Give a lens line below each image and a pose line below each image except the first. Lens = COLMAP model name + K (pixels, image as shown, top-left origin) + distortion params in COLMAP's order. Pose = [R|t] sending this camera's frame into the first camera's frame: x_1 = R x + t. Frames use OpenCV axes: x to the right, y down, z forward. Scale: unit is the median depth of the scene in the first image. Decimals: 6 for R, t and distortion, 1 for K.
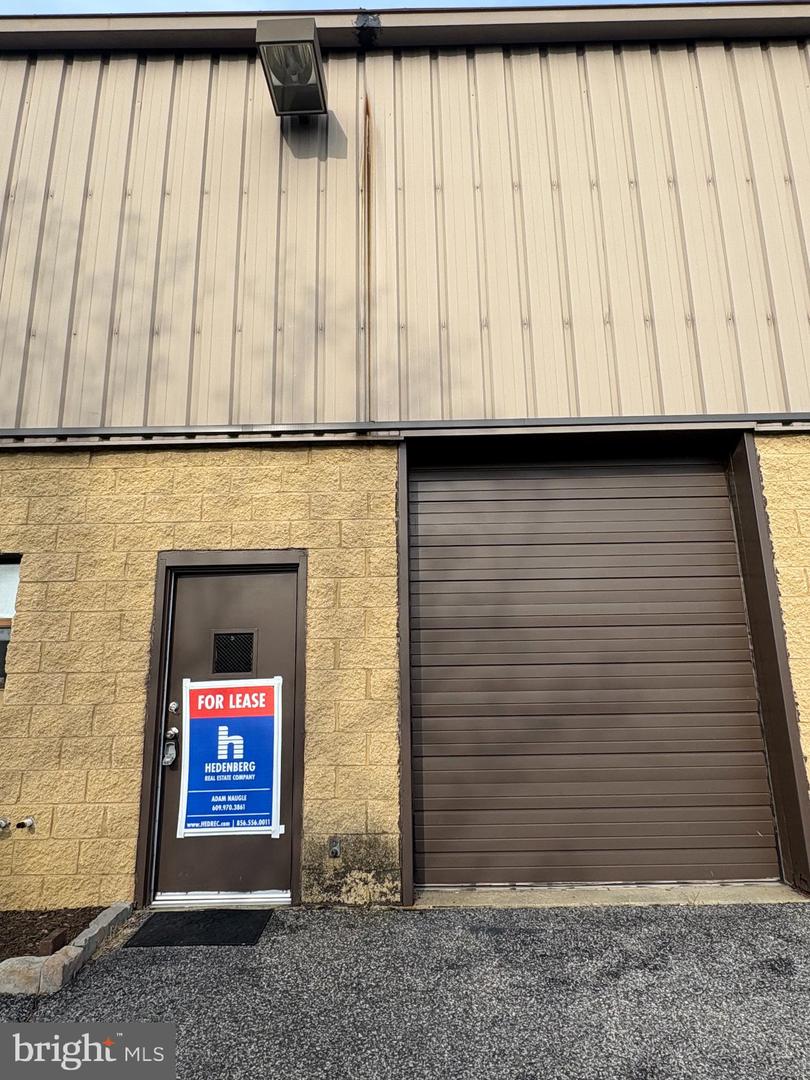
lens RADIAL K [[655.2, 0, 405.0], [0, 655.2, 540.0], [0, 0, 1]] dist [-0.002905, 0.000512]
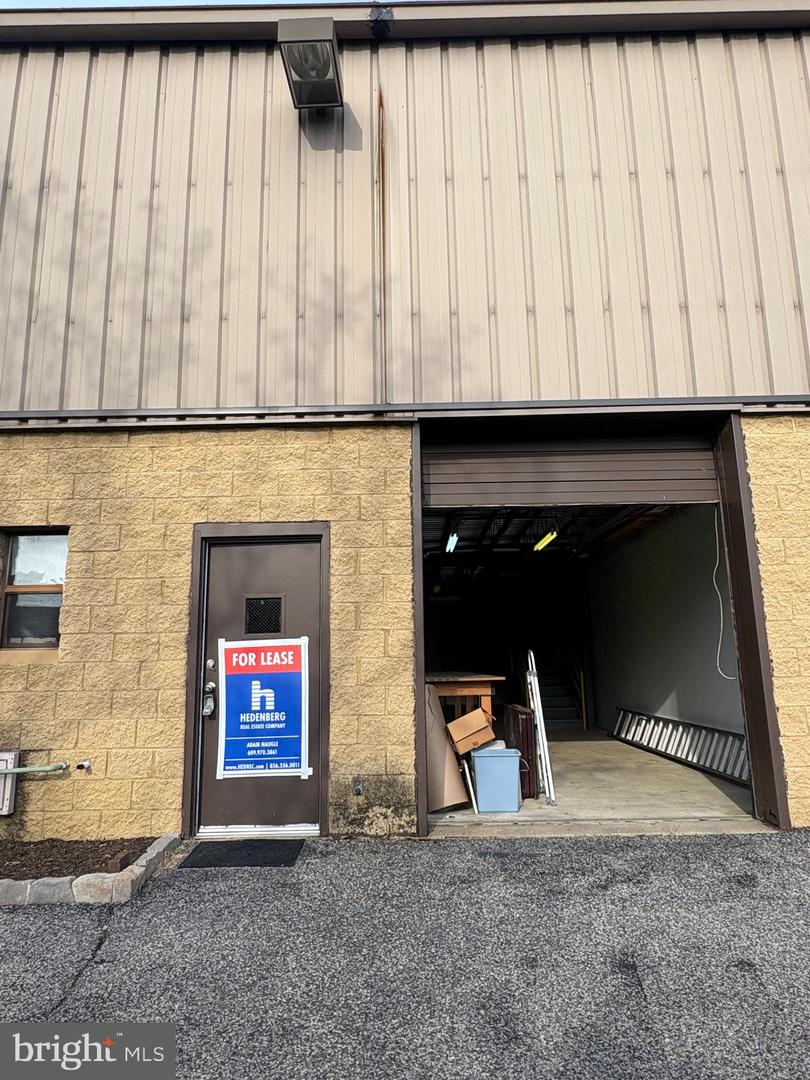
lens RADIAL K [[655.2, 0, 405.0], [0, 655.2, 540.0], [0, 0, 1]] dist [-0.002905, 0.000512]
pose [[0.999998, -0.000192, 0.001969, -0.025871], [0.000097, 0.998840, 0.048160, -0.008147], [-0.001976, -0.048159, 0.998838, -0.097624]]
